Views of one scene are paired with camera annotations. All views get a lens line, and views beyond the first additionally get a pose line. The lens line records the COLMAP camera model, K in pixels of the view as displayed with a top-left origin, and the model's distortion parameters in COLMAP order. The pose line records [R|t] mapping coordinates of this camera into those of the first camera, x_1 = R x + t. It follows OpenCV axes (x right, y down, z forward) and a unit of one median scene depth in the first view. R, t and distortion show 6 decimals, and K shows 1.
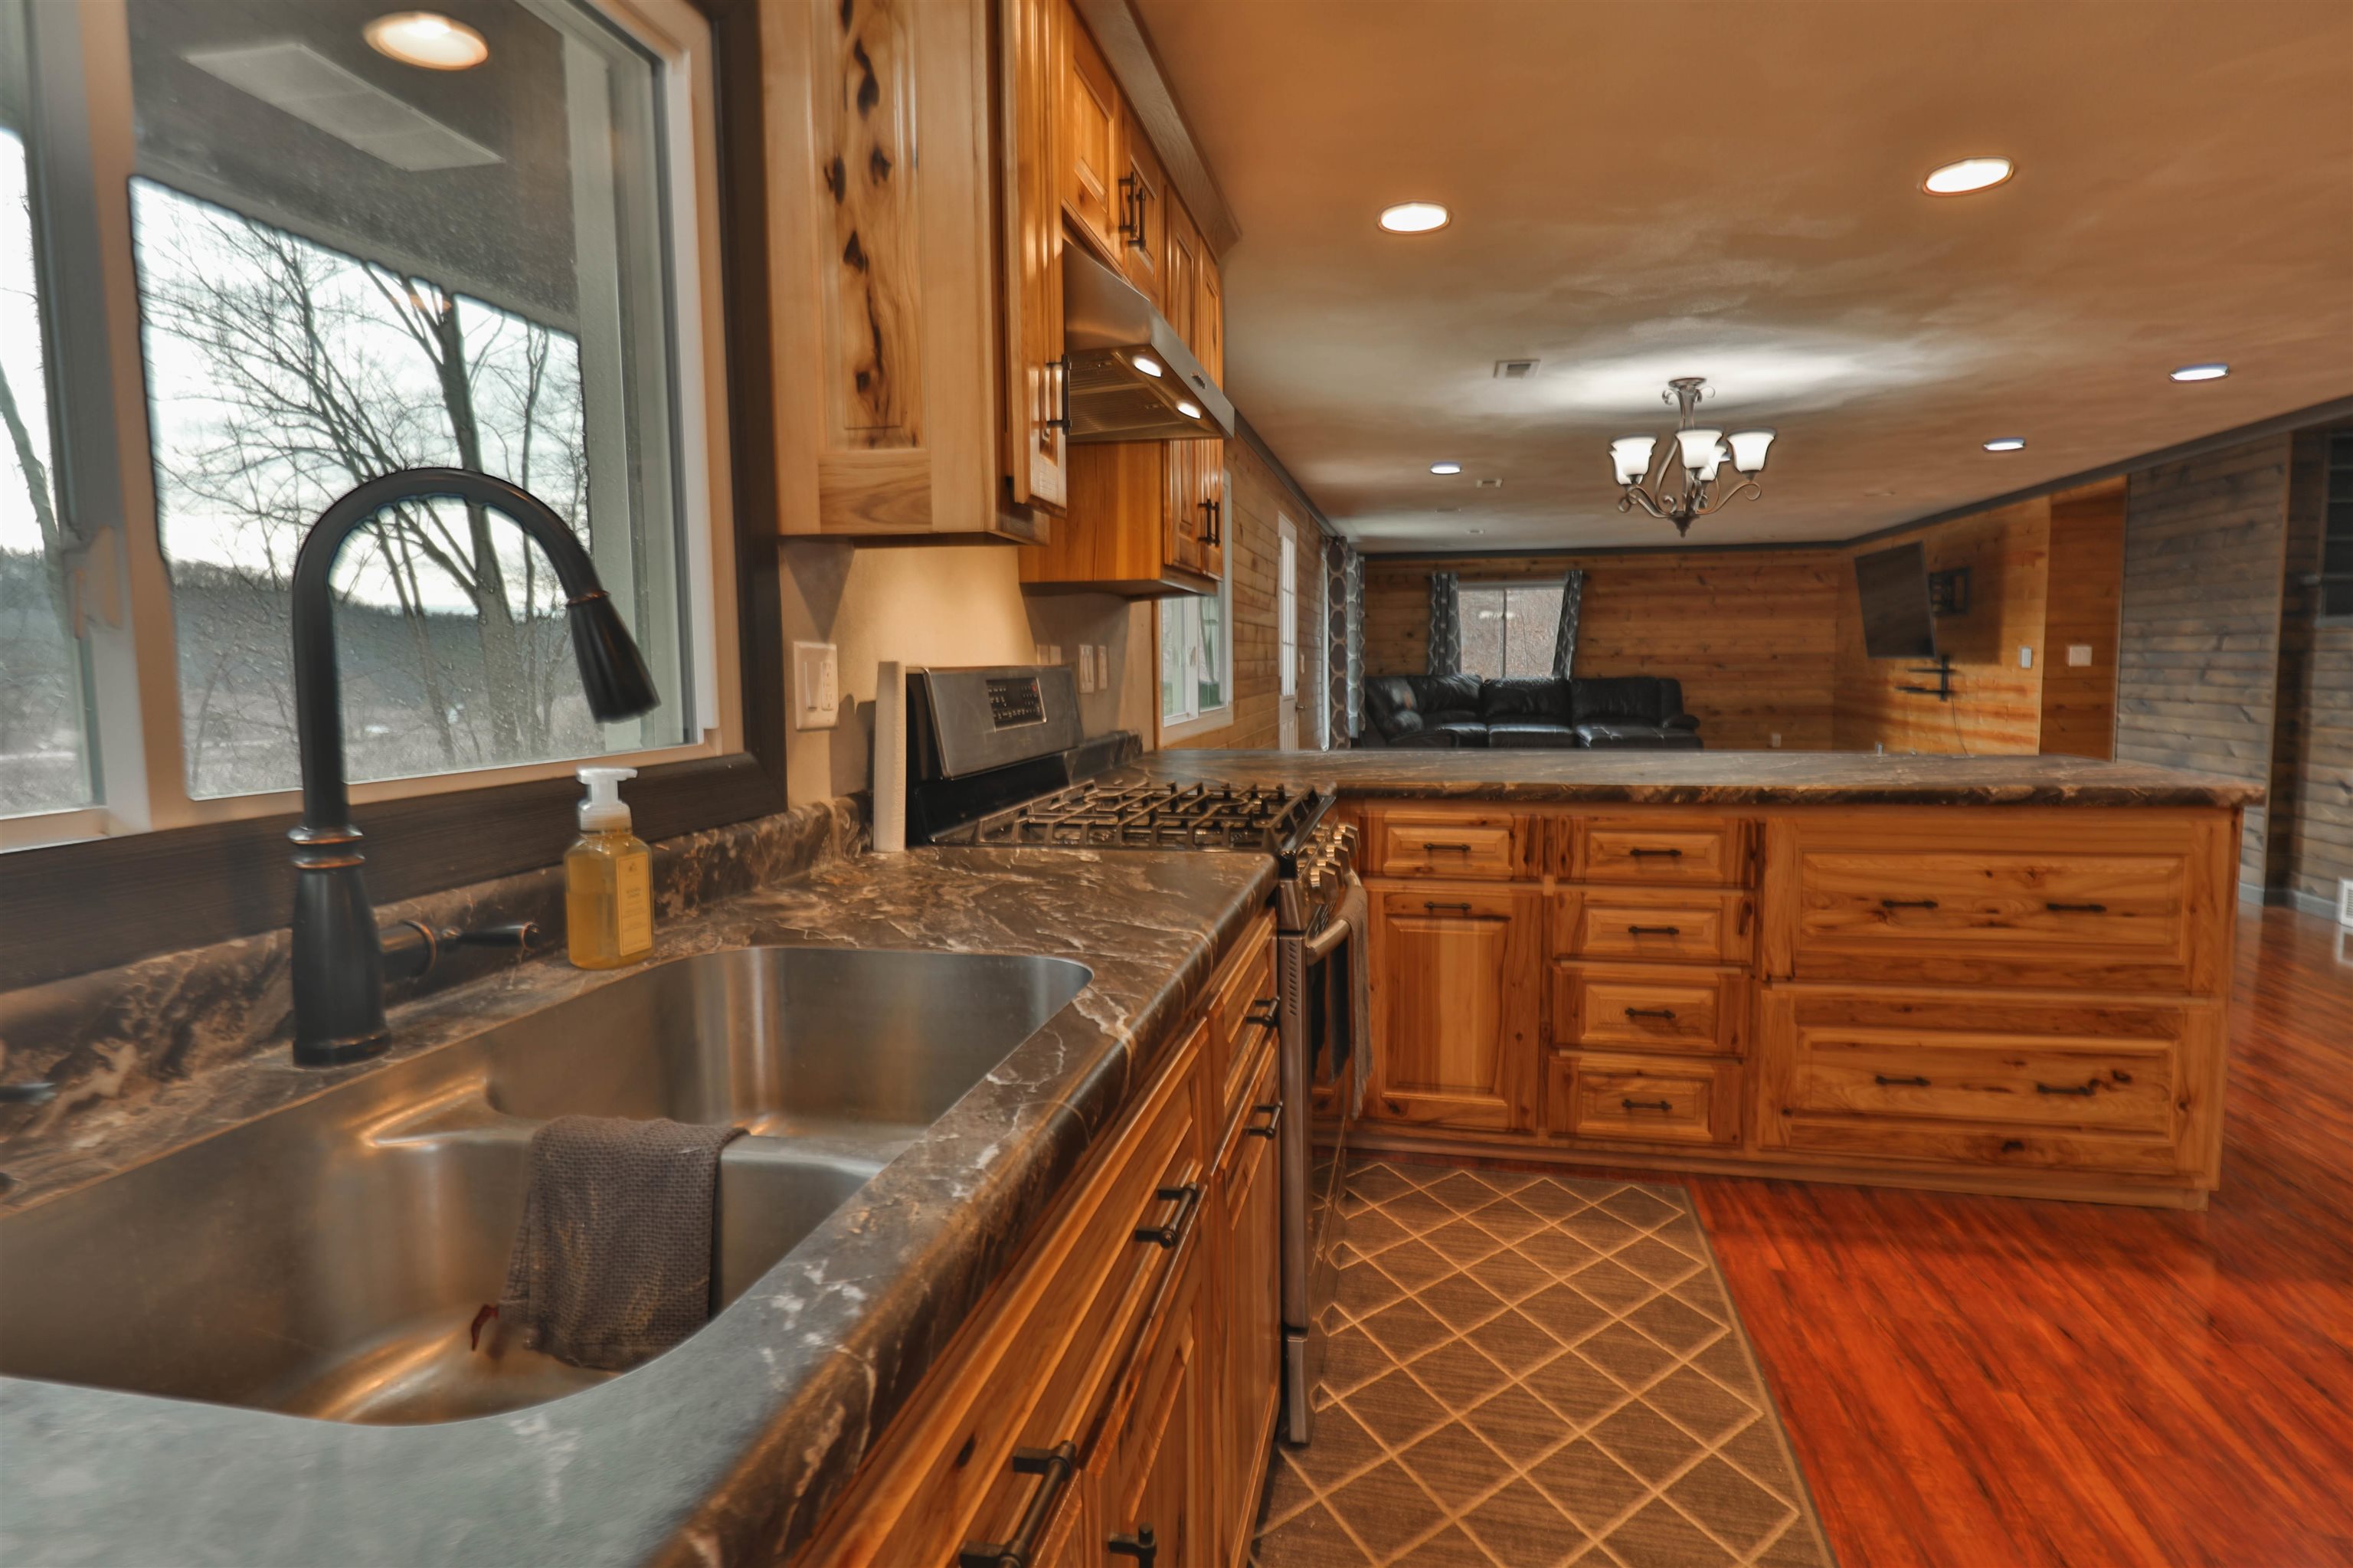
lens RADIAL K [[1249.7, 0, 1169.0], [0, 1249.7, 764.9], [0, 0, 1]] dist [-0.002386, -0.002768]
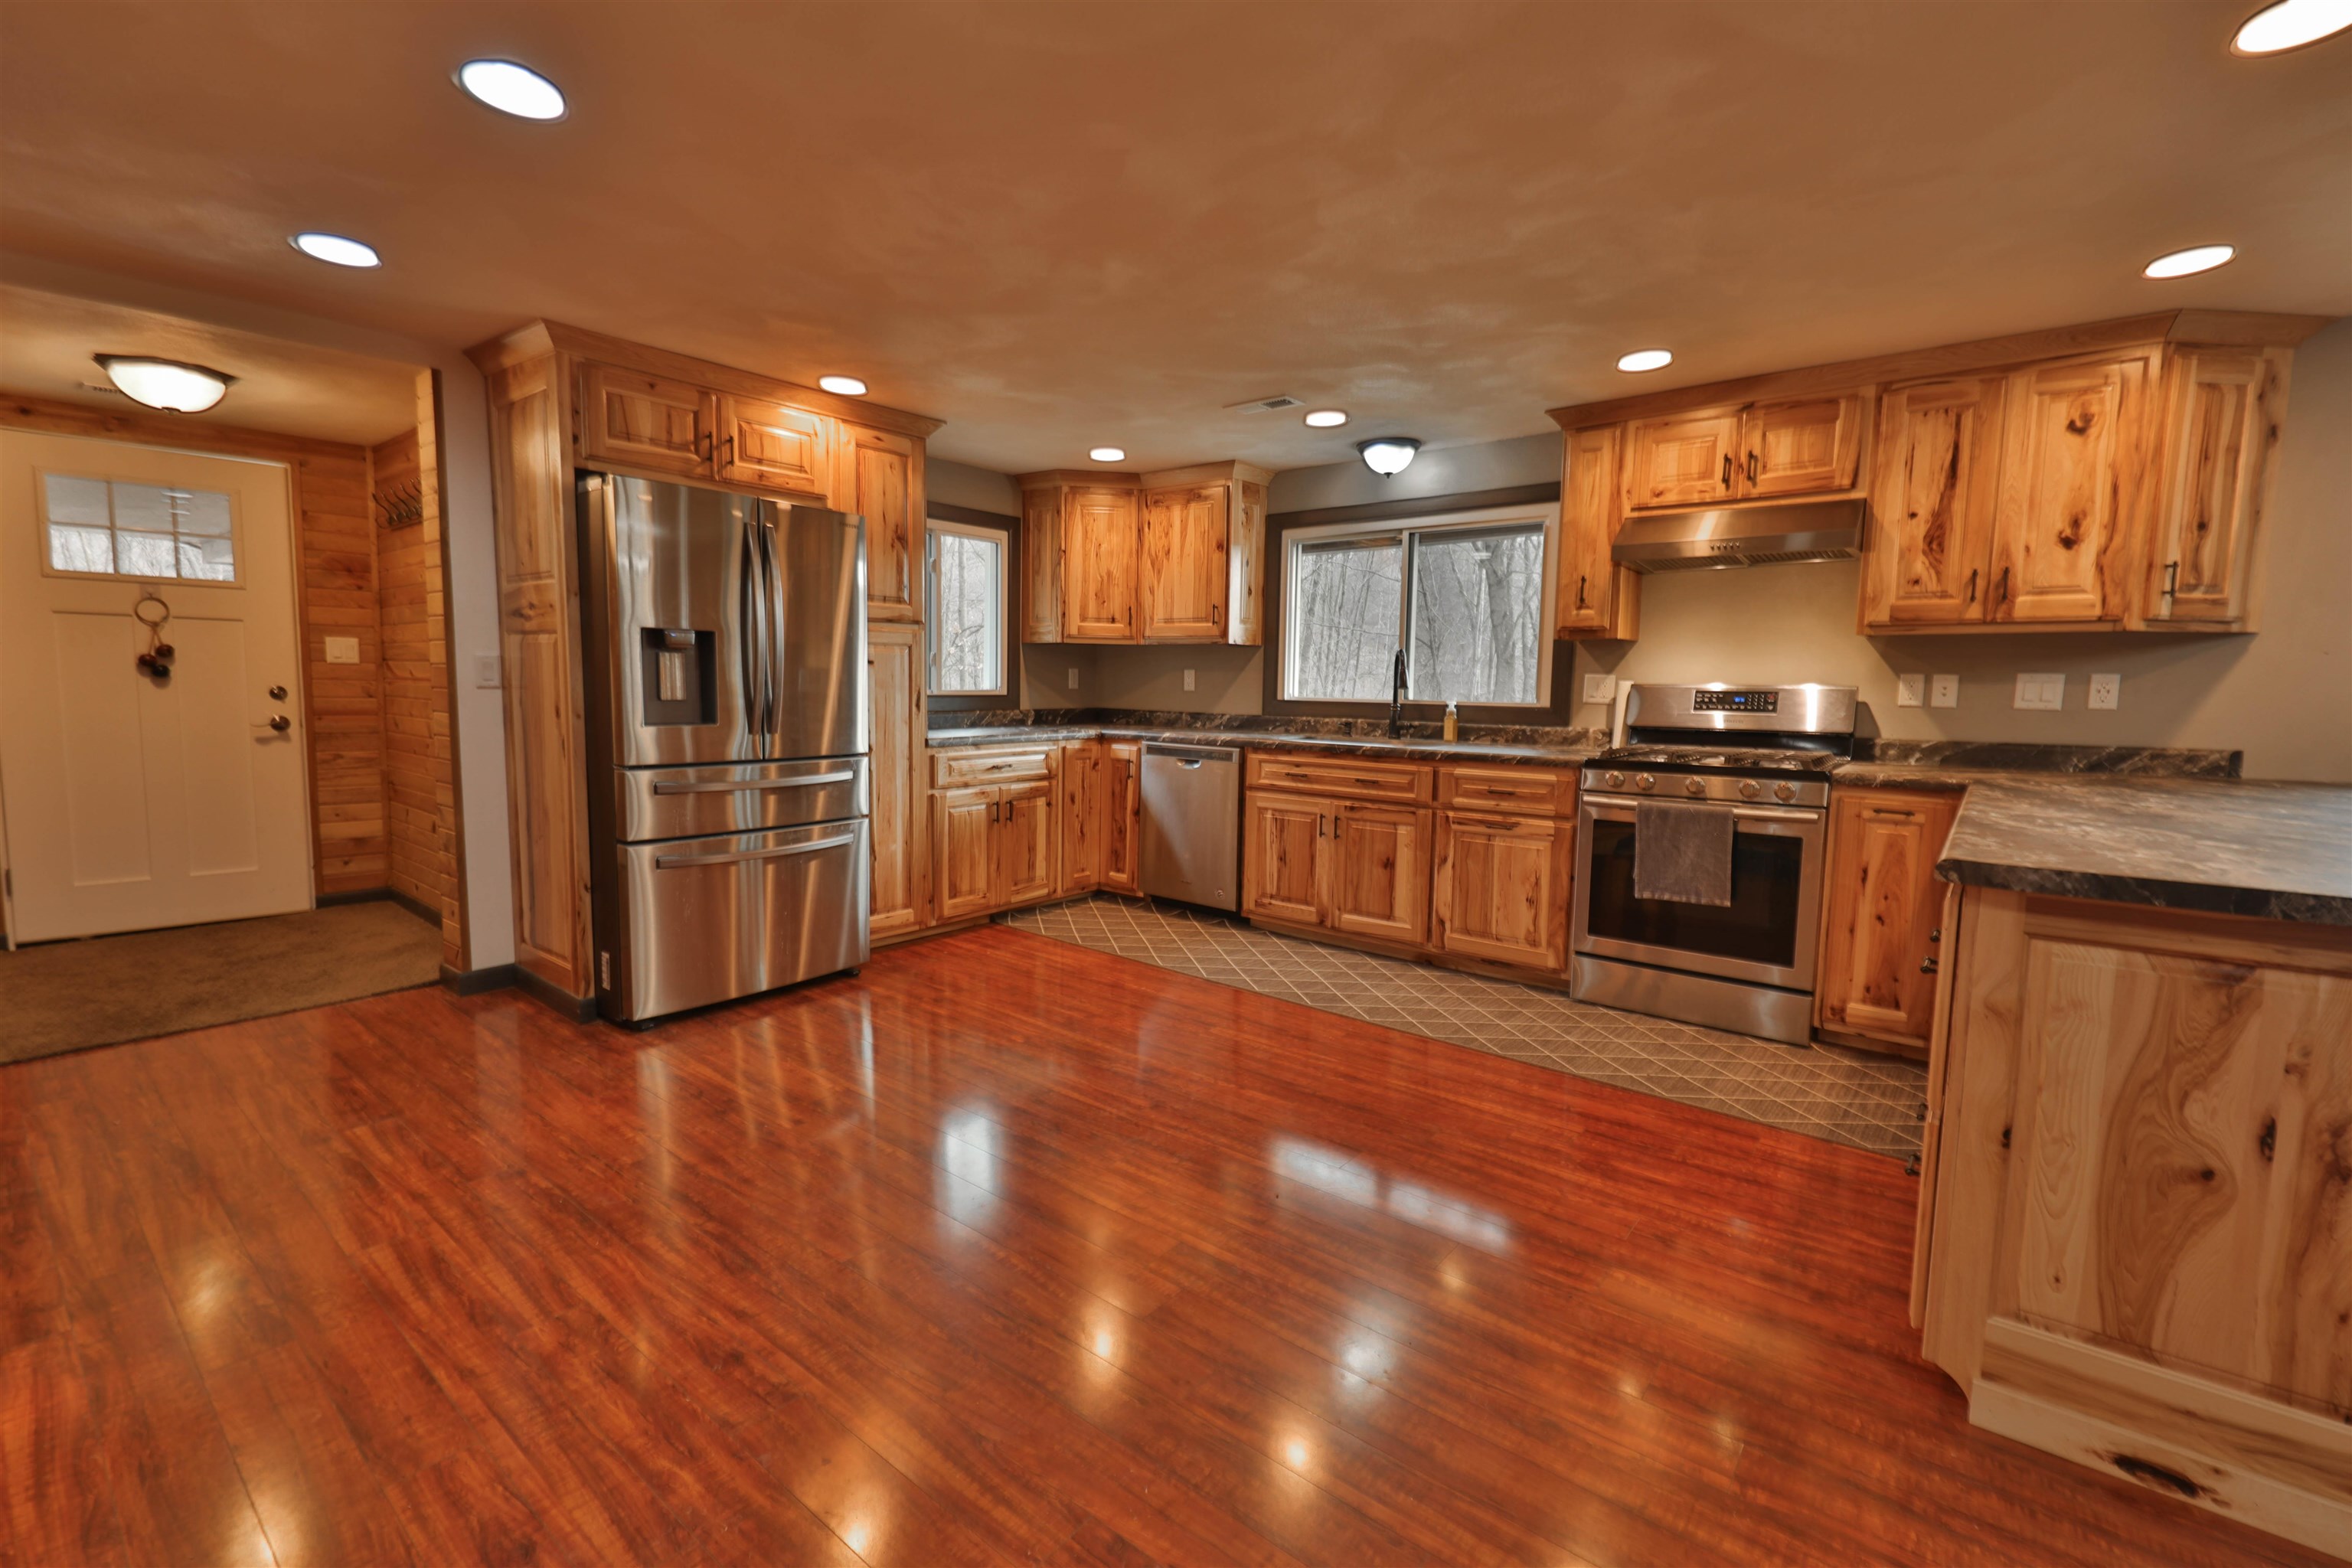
lens RADIAL K [[1001.0, 0, 1165.0], [0, 1001.0, 781.0], [0, 0, 1]] dist [0.008753, -0.003064]
pose [[-0.459519, 0.090317, -0.883564, 1.859091], [-0.084365, 0.985879, 0.144652, -0.083736], [0.884152, 0.141012, -0.445411, 0.944201]]
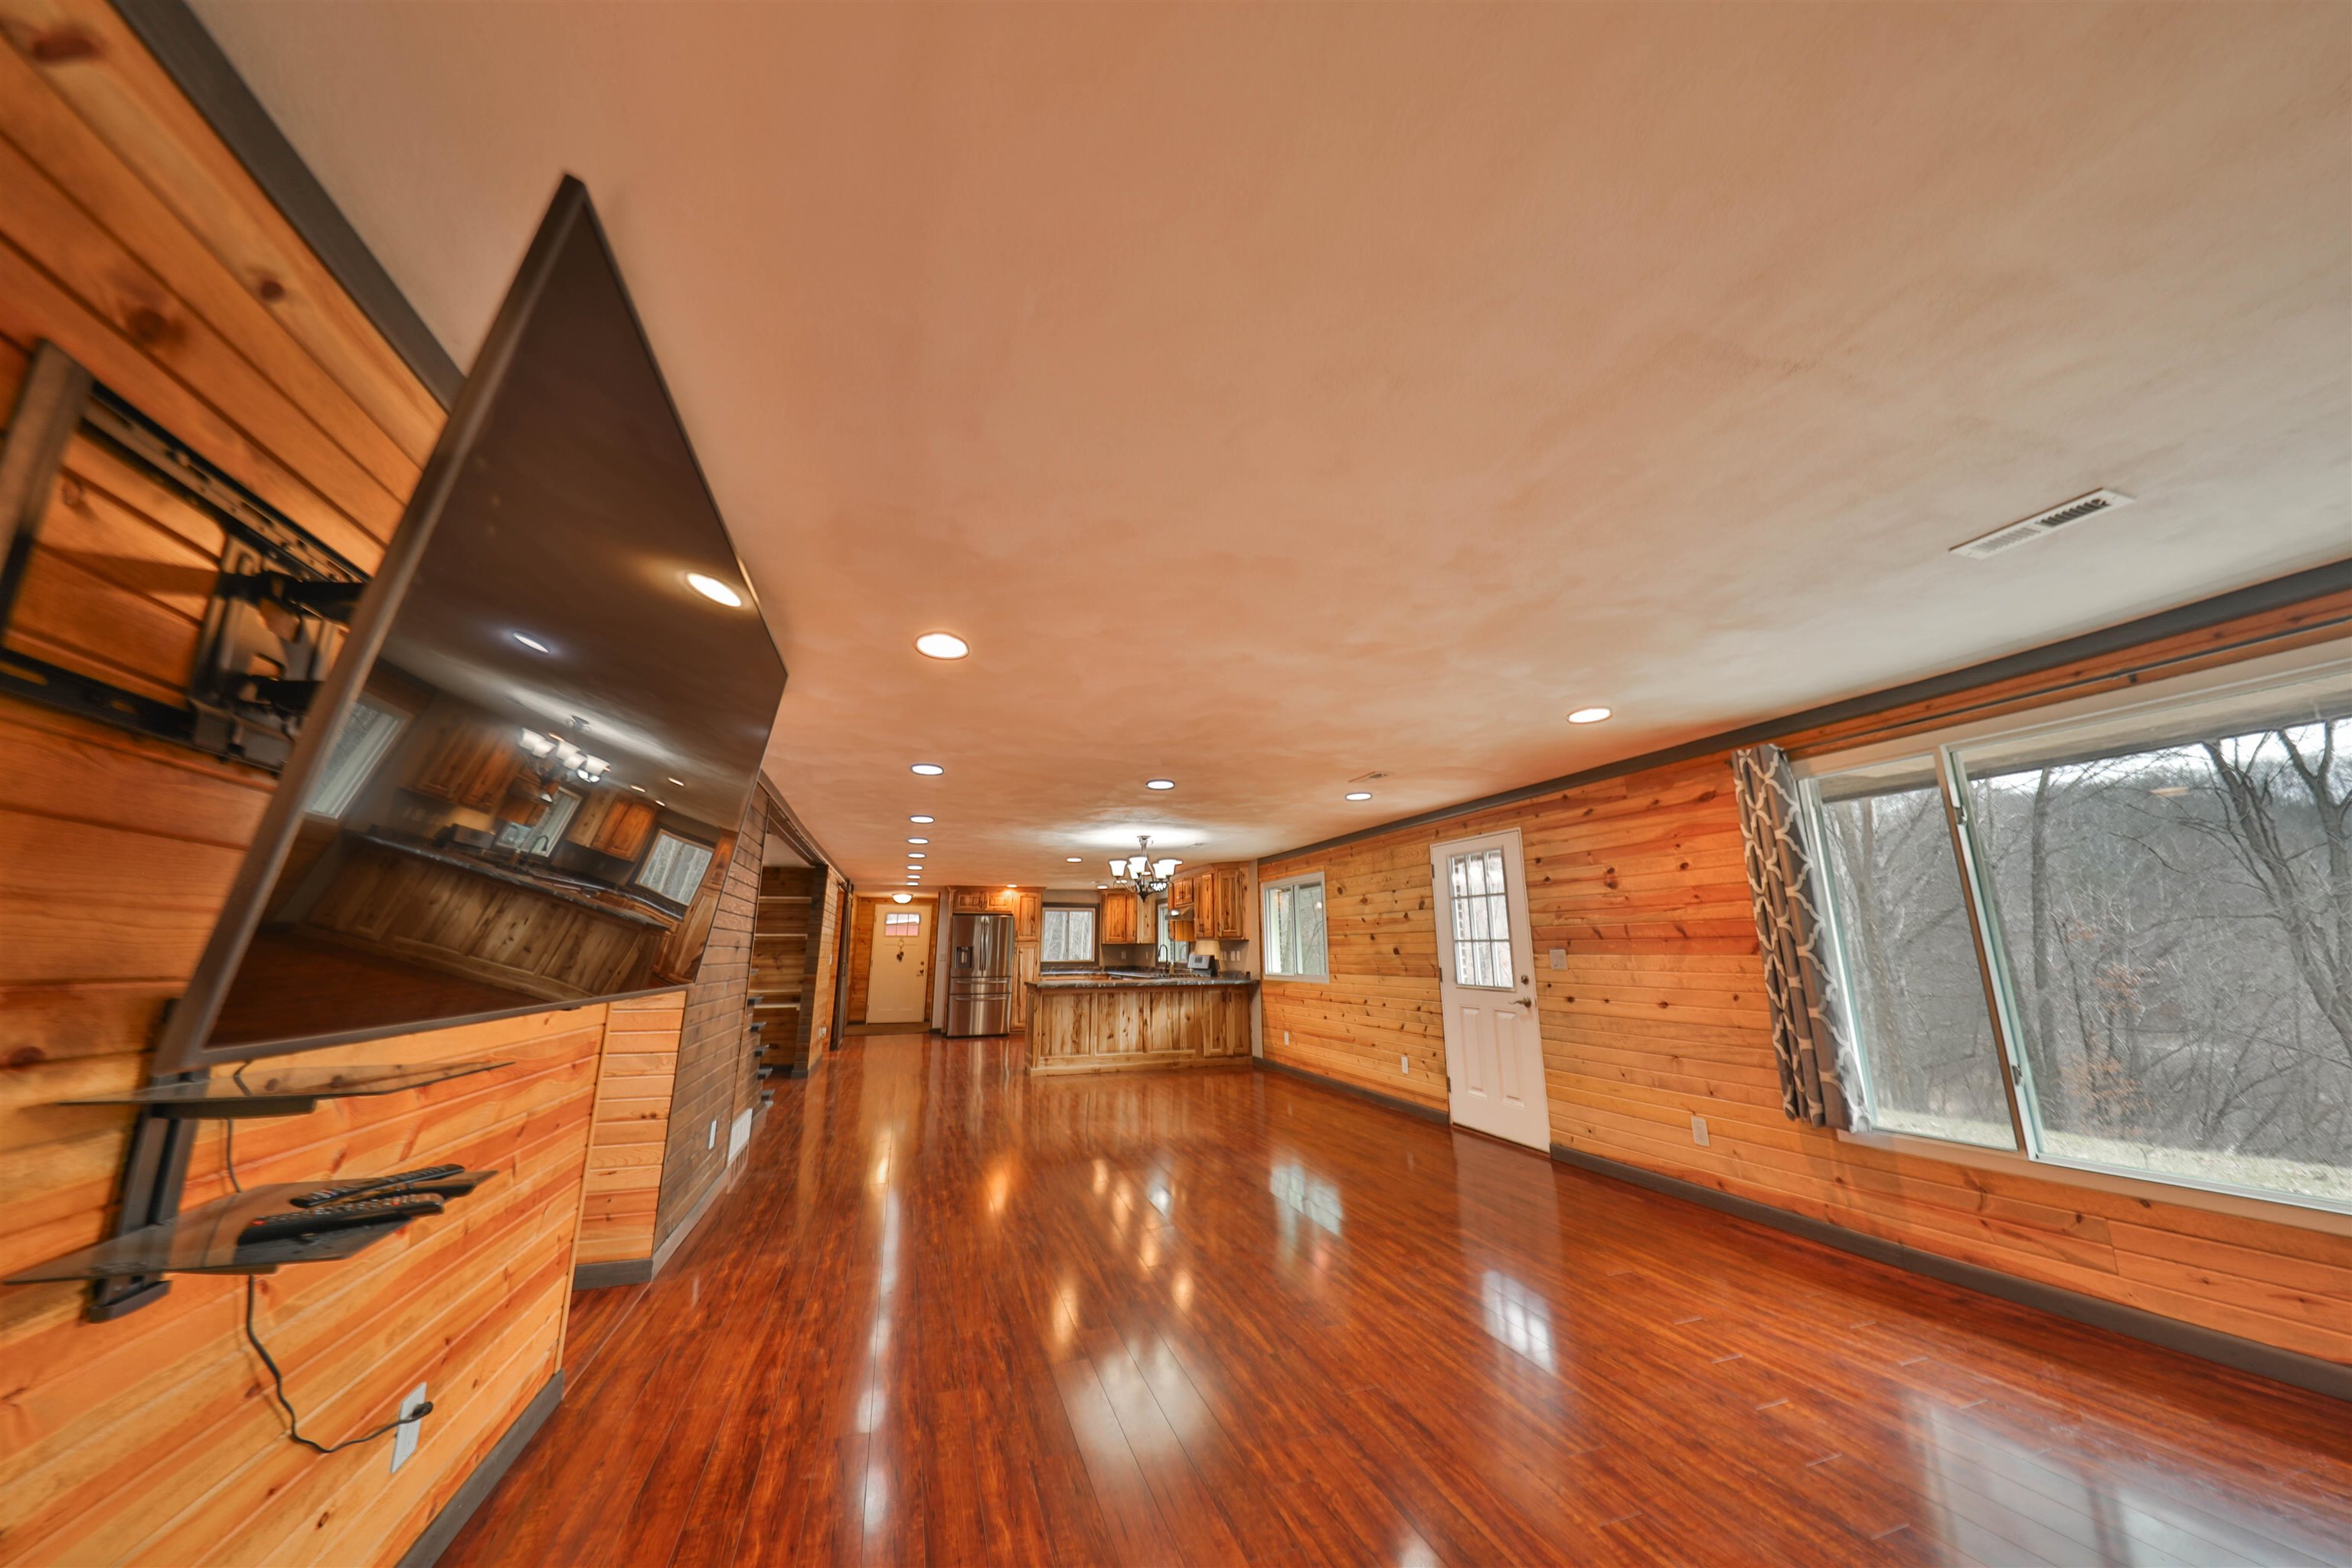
lens RADIAL K [[784.1, 0, 1179.8], [0, 784.1, 766.8], [0, 0, 1]] dist [-0.000396, -0.001733]
pose [[-0.858658, -0.104967, -0.501686, 2.389643], [-0.030023, 0.987425, -0.155212, -0.434876], [0.511669, -0.118212, -0.851012, 4.819951]]
